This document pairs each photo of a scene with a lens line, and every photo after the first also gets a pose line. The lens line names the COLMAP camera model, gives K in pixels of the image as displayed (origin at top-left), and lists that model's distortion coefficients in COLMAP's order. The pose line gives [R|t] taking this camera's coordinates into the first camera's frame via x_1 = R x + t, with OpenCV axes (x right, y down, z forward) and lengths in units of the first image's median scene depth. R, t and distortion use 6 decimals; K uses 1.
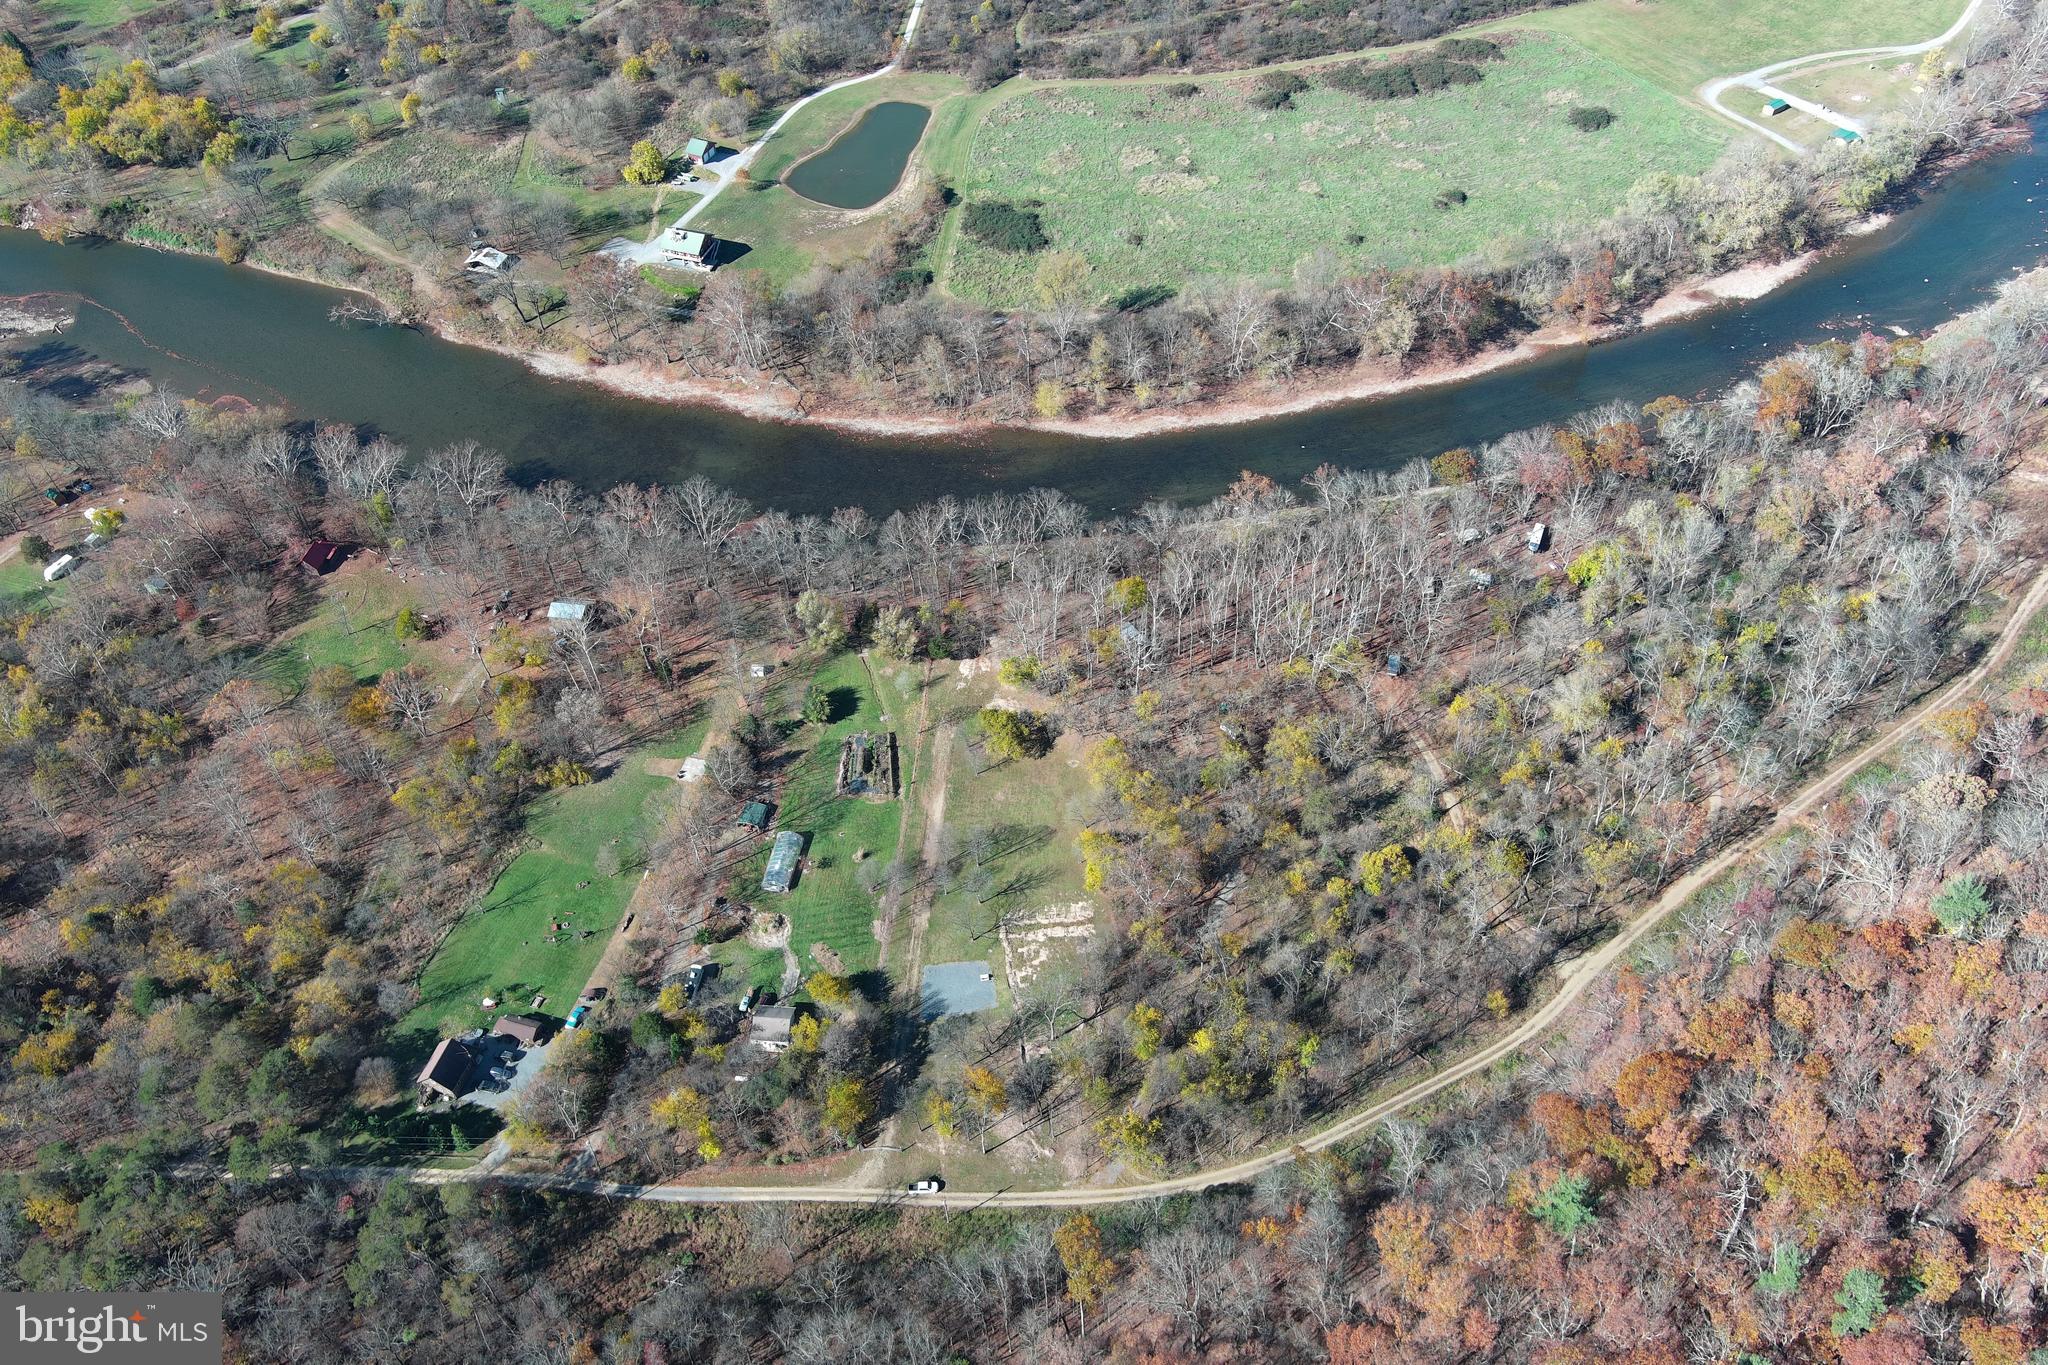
lens RADIAL K [[1578.0, 0, 1026.6], [0, 1578.0, 688.1], [0, 0, 1]] dist [0.051091, -0.084167]
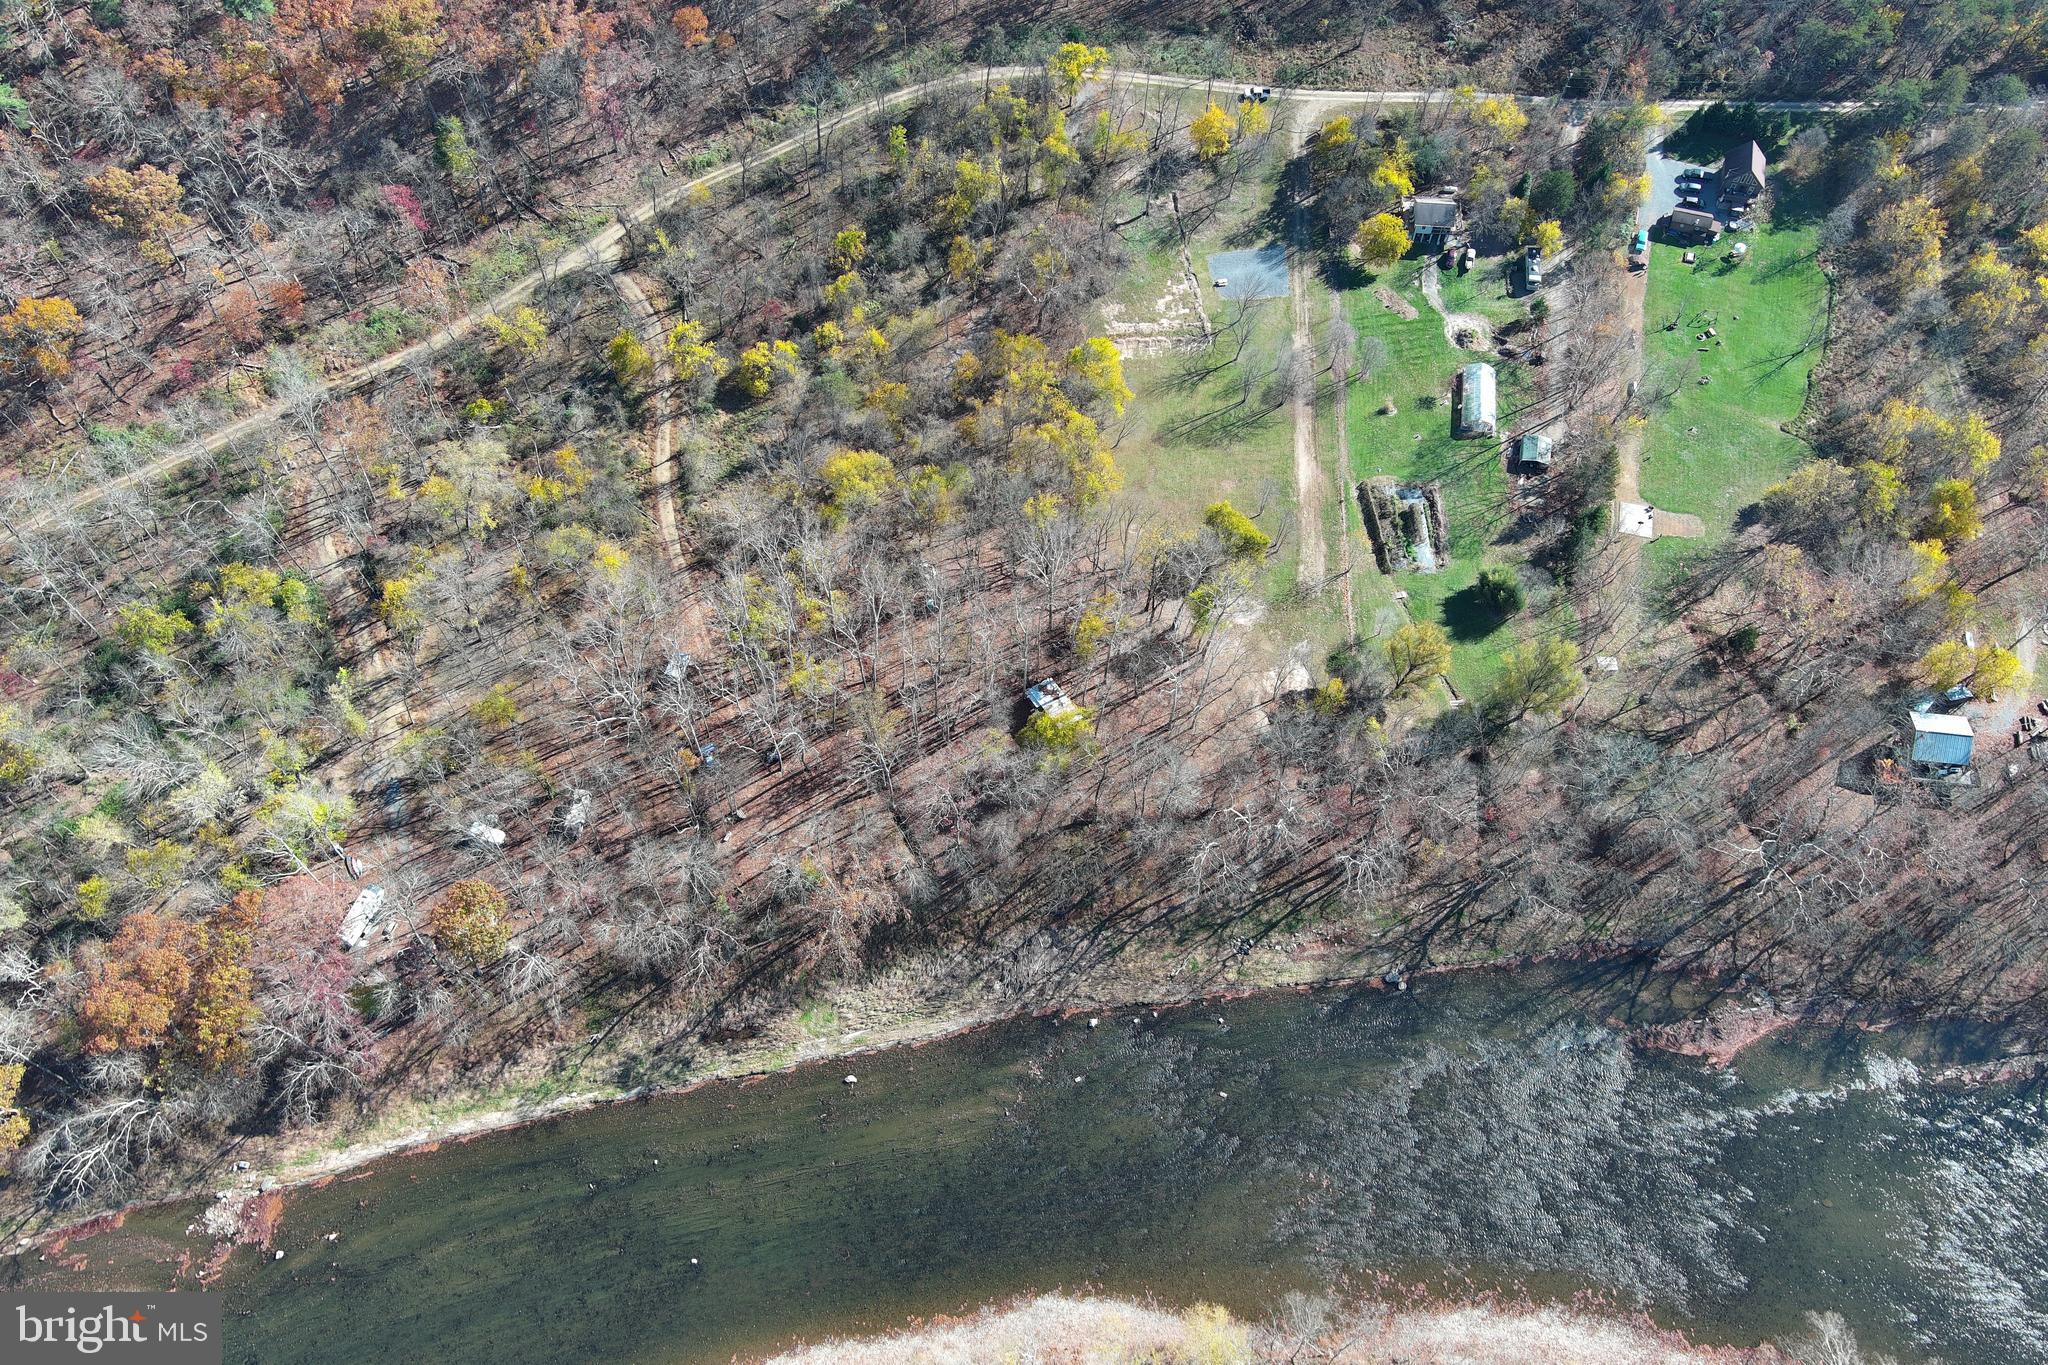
lens RADIAL K [[1578.0, 0, 1026.6], [0, 1578.0, 688.1], [0, 0, 1]] dist [0.051091, -0.084167]
pose [[-0.999723, 0.023508, 0.000817, 0.074900], [-0.006853, -0.324325, 0.945921, -0.619291], [0.022502, 0.945653, 0.324397, 0.728719]]
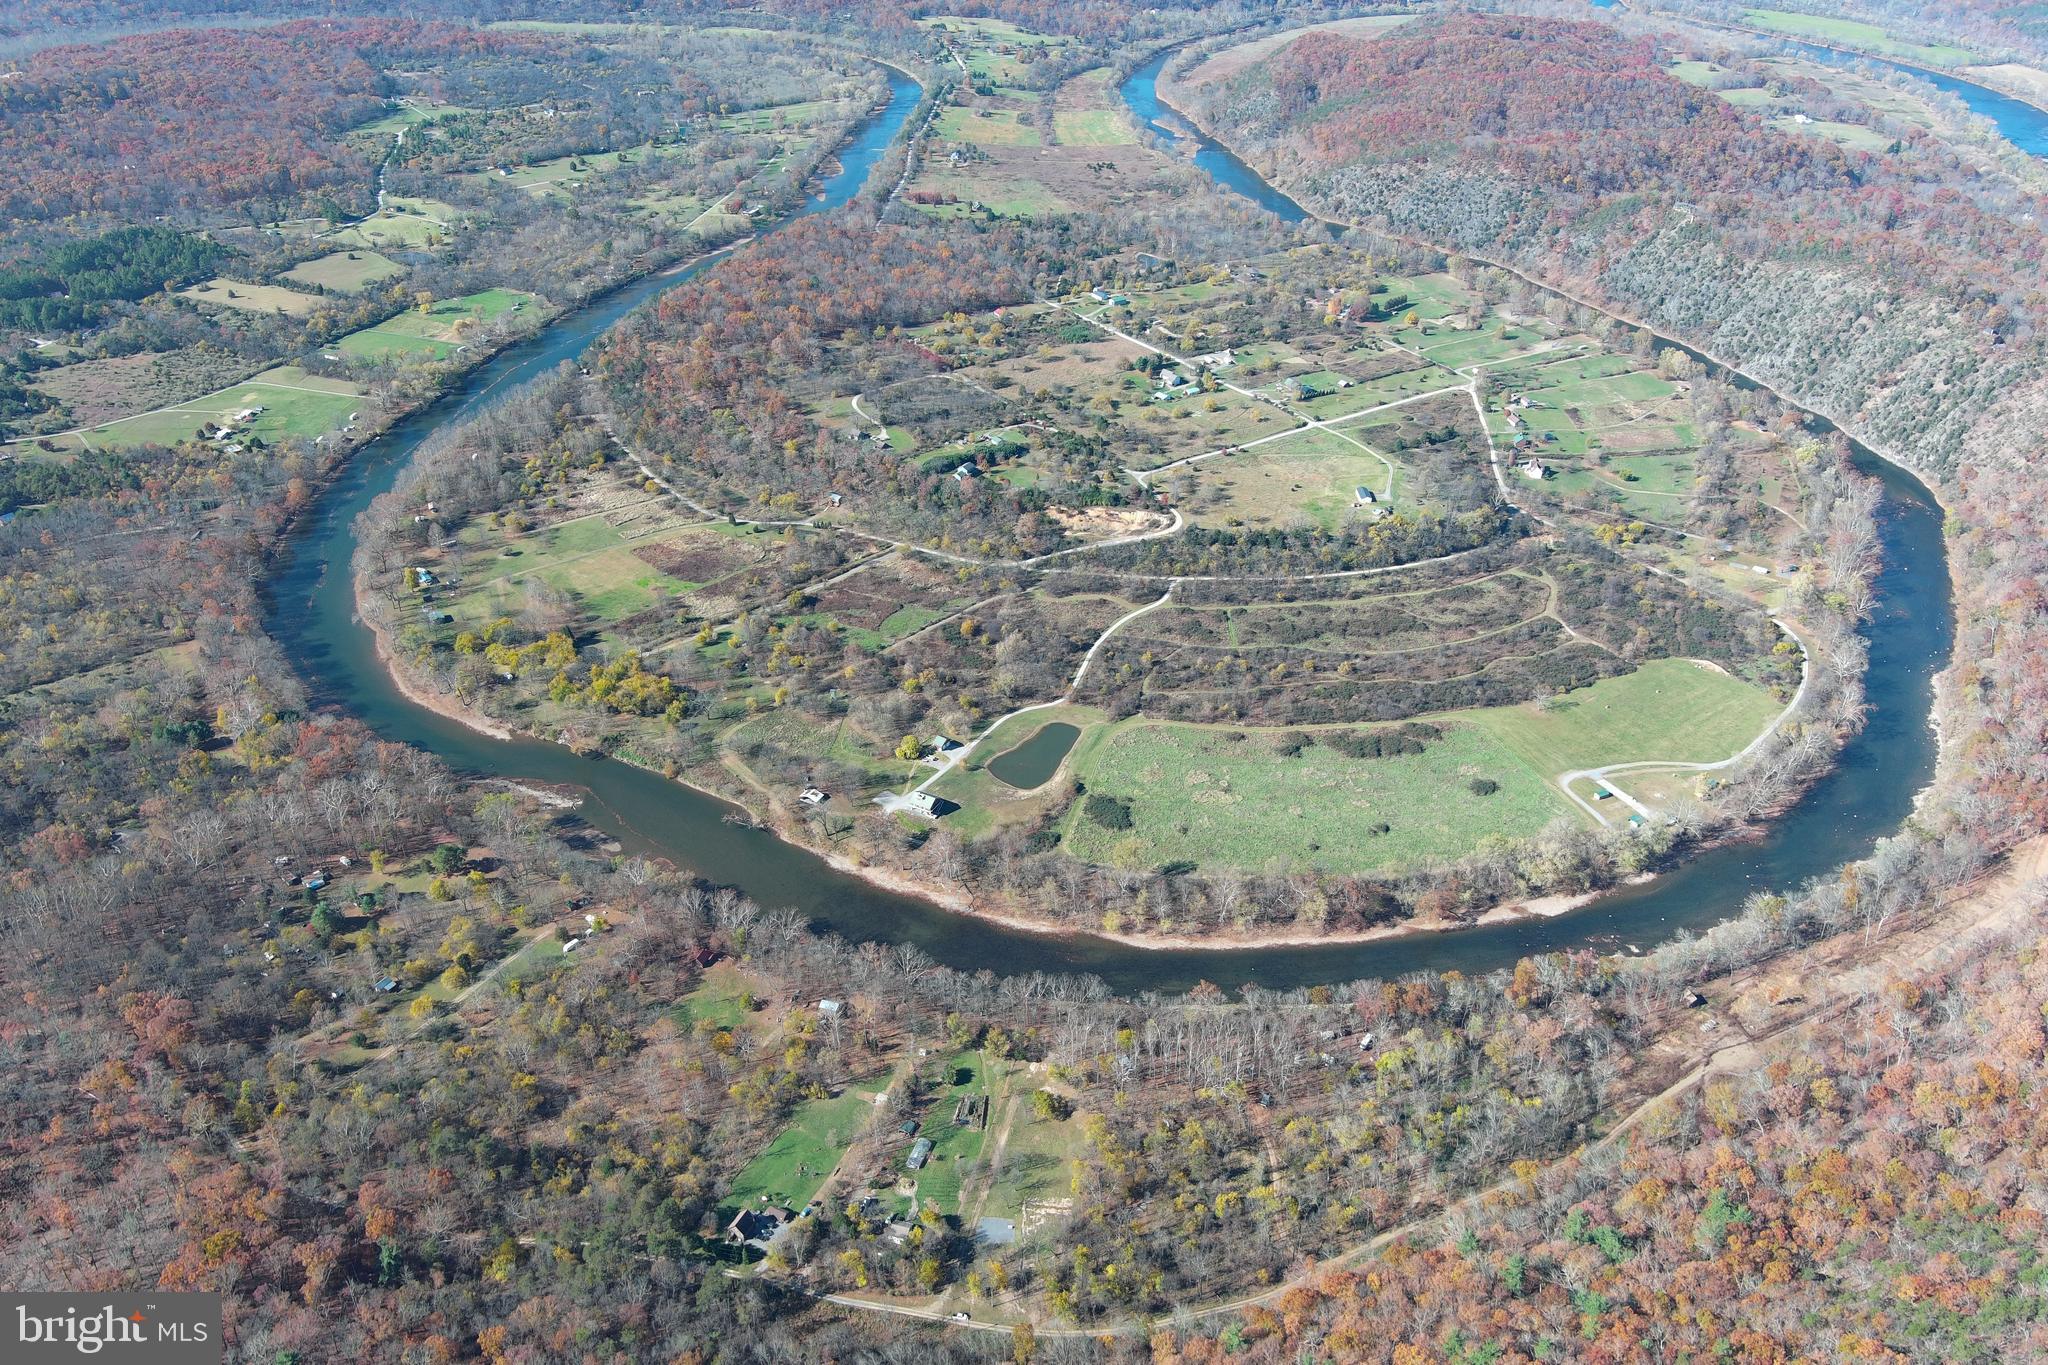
lens RADIAL K [[1578.0, 0, 1026.6], [0, 1578.0, 688.1], [0, 0, 1]] dist [0.051091, -0.084167]
pose [[0.983721, 0.112860, -0.139841, 0.151522], [-0.146470, 0.954412, -0.260086, 0.043227], [0.104113, 0.276334, 0.955406, -0.826703]]
